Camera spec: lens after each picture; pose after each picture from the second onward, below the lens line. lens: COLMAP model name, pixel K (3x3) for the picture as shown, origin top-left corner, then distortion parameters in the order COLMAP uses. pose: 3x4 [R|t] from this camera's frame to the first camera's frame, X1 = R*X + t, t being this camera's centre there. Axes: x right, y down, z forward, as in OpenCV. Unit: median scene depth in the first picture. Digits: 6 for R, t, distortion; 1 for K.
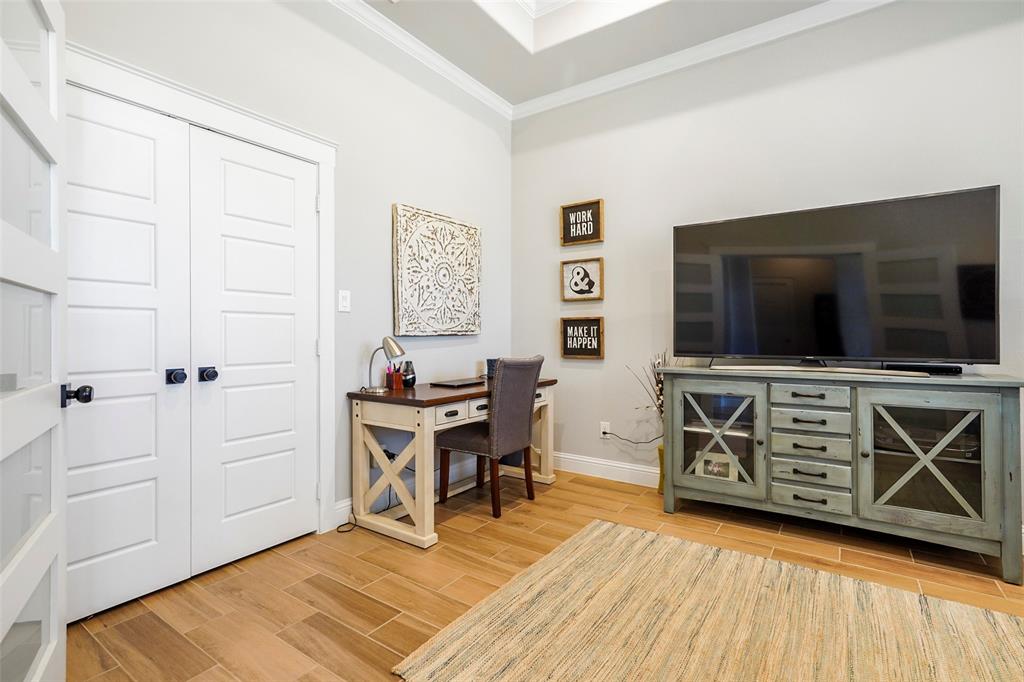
lens RADIAL K [[473.0, 0, 504.0], [0, 473.0, 340.0], [0, 0, 1]] dist [-0.004445, 0.002414]
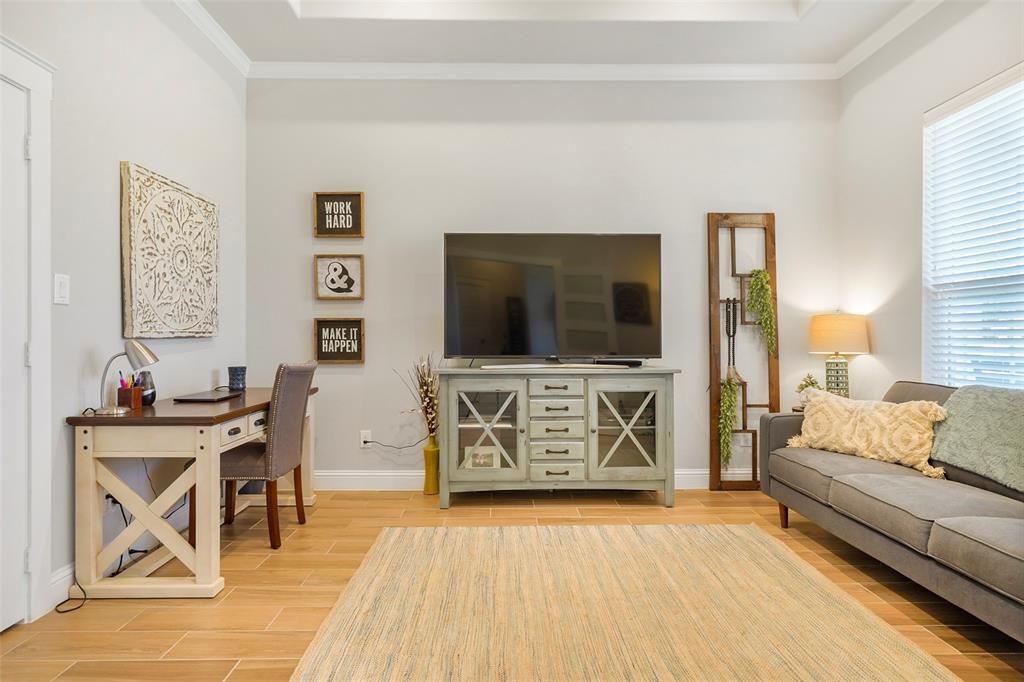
lens RADIAL K [[543.0, 0, 516.4], [0, 543.0, 341.3], [0, 0, 1]] dist [-0.015466, 0.003506]
pose [[0.802611, -0.002275, 0.596498, -0.265530], [0.004467, 0.999988, -0.002196, 0.001225], [-0.596486, 0.004427, 0.802611, -0.058756]]
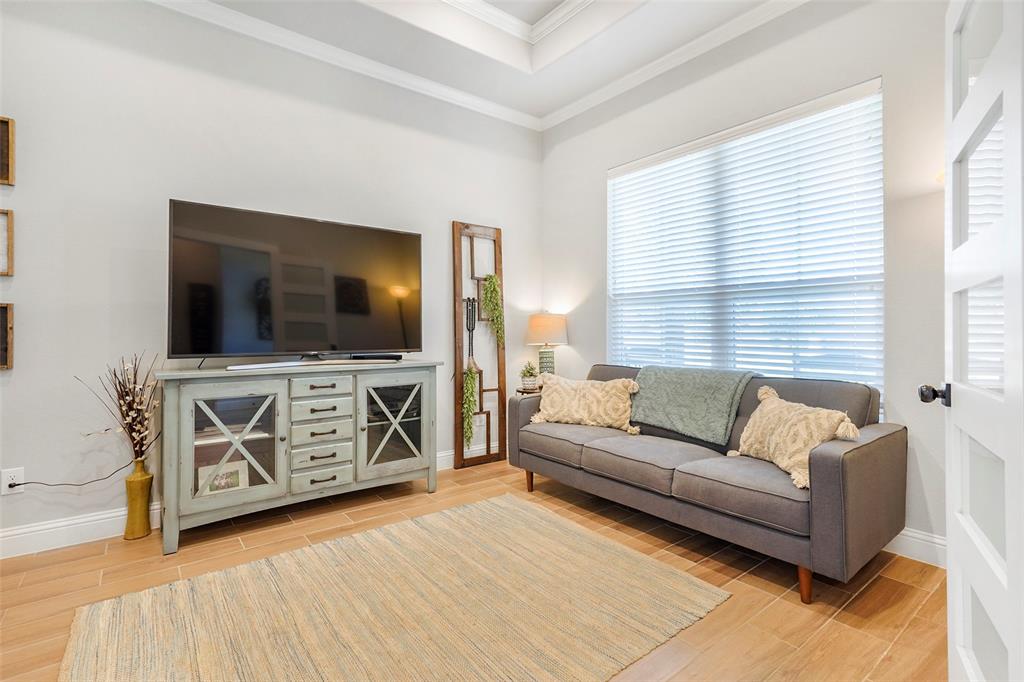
lens RADIAL K [[473.0, 0, 528.3], [0, 473.0, 326.4], [0, 0, 1]] dist [-0.004445, 0.002414]
pose [[0.289083, 0.012836, 0.957218, -0.281385], [0.008217, 0.999840, -0.015890, -0.002553], [-0.957269, 0.012459, 0.288932, 0.206981]]
